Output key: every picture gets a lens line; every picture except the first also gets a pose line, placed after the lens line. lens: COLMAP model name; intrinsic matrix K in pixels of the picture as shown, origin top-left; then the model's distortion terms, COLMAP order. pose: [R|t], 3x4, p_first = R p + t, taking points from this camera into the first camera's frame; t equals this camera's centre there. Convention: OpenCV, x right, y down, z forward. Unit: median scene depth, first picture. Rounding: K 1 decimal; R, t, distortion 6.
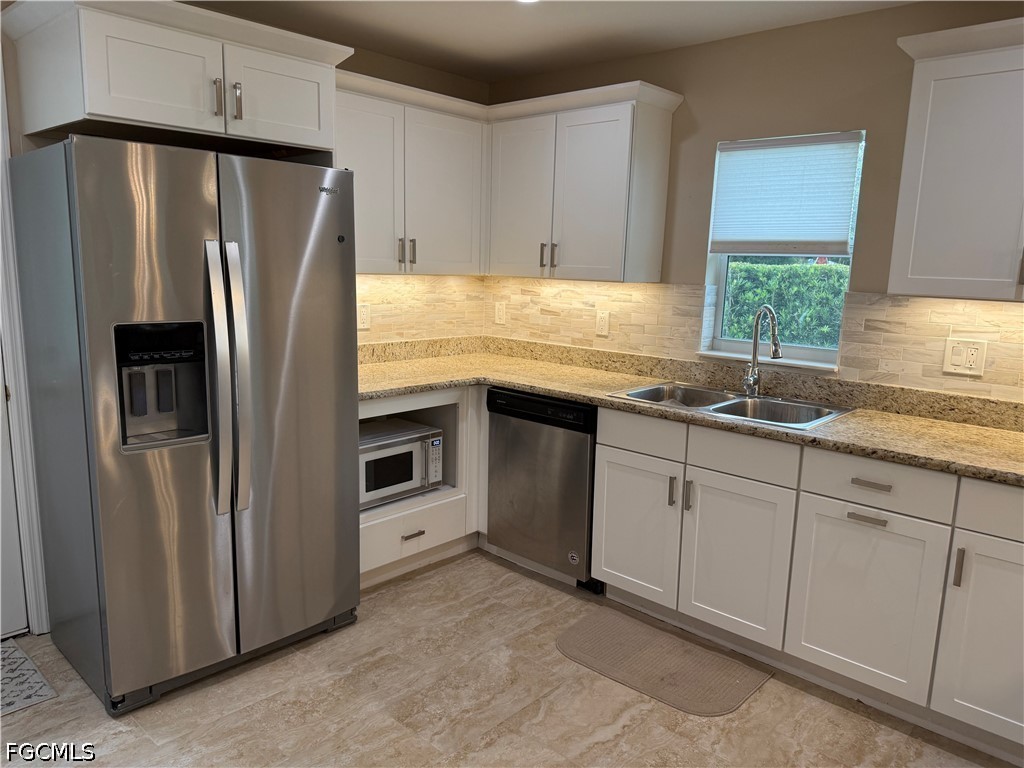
lens RADIAL K [[717.1, 0, 512.0], [0, 717.1, 384.0], [0, 0, 1]] dist [0.106314, -0.129758]
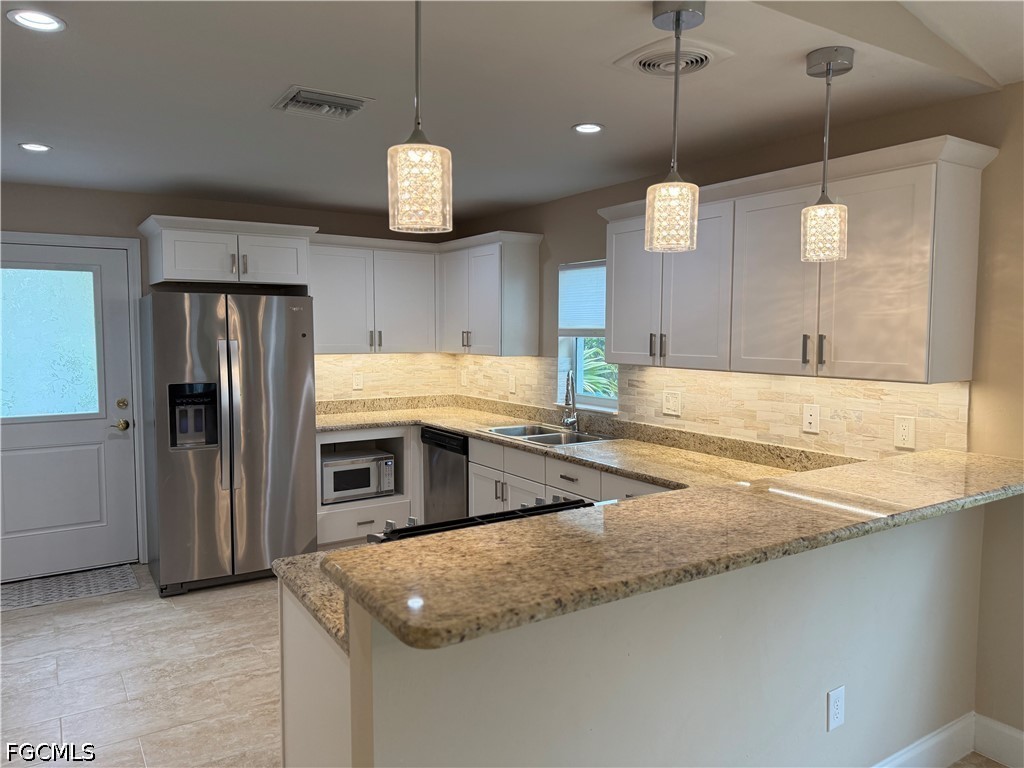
lens RADIAL K [[717.1, 0, 512.0], [0, 717.1, 384.0], [0, 0, 1]] dist [0.106314, -0.129758]
pose [[0.968110, -0.007354, -0.250419, 0.610957], [-0.017166, 0.995273, -0.095591, 0.065336], [0.249938, 0.096841, 0.963407, -0.476004]]
